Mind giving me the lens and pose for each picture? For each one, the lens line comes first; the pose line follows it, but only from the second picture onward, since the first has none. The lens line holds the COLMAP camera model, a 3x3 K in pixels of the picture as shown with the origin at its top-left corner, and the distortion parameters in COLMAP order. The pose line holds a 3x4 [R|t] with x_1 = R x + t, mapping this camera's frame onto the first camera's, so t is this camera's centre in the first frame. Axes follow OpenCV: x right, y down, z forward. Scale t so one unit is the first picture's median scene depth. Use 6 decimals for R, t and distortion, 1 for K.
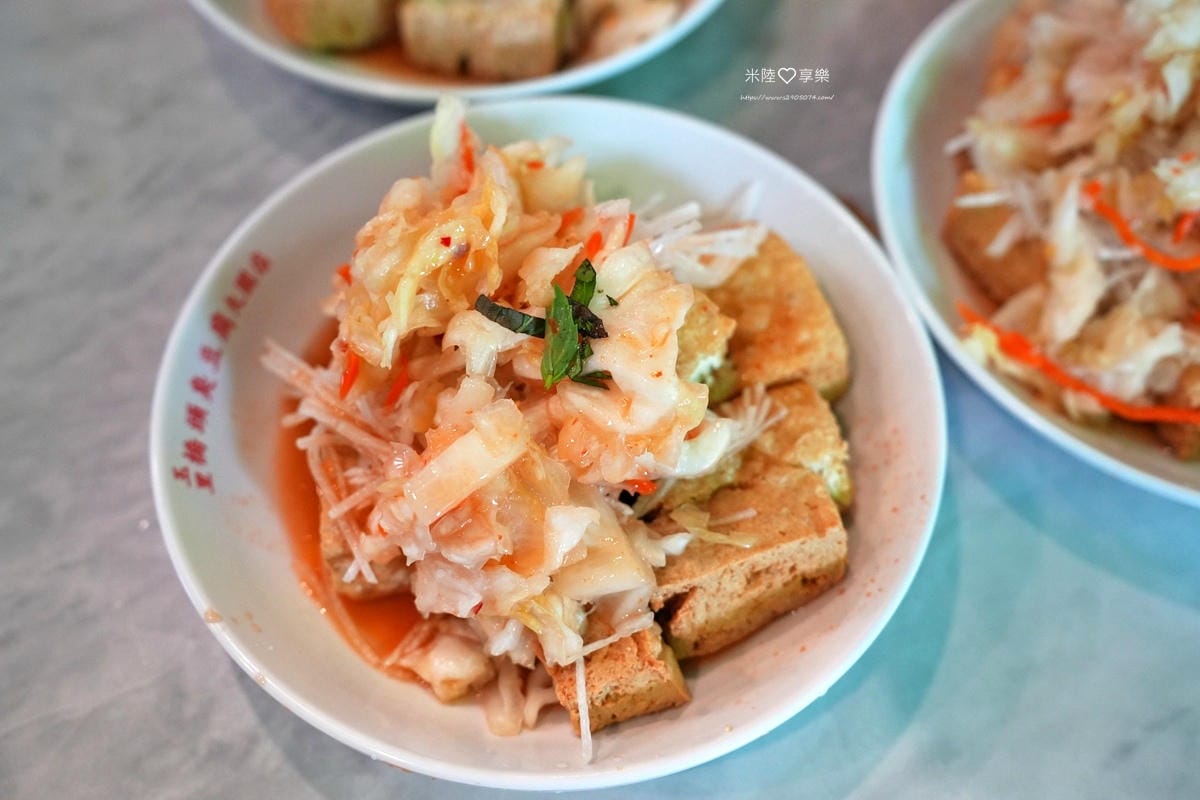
lens RADIAL K [[1275.3, 0, 600.0], [0, 1275.3, 400.0], [0, 0, 1]] dist [0.125426, -0.001259]
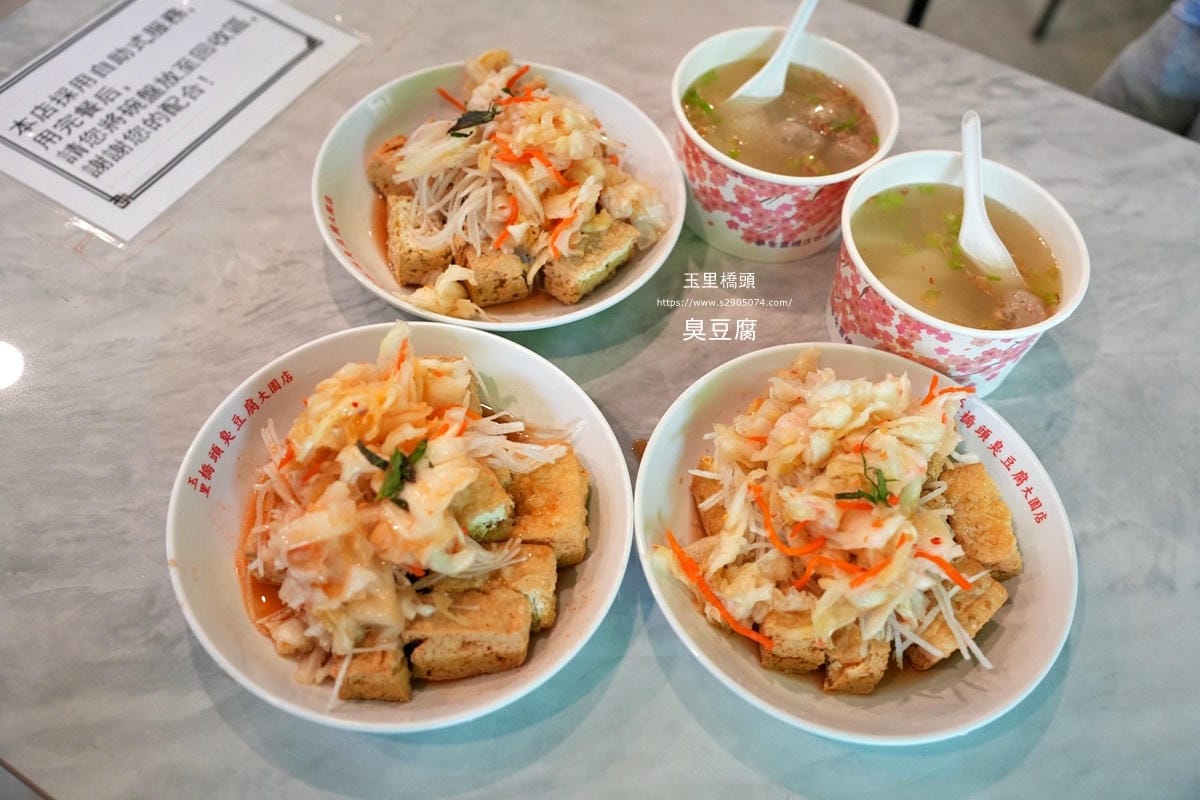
lens RADIAL K [[1137.6, 0, 600.0], [0, 1137.6, 400.0], [0, 0, 1]] dist [-0.011187, -0.005368]
pose [[0.942814, 0.301909, -0.141255, 0.403900], [-0.313309, 0.947324, -0.066452, -0.124730], [0.113751, 0.106908, 0.987740, -0.505303]]
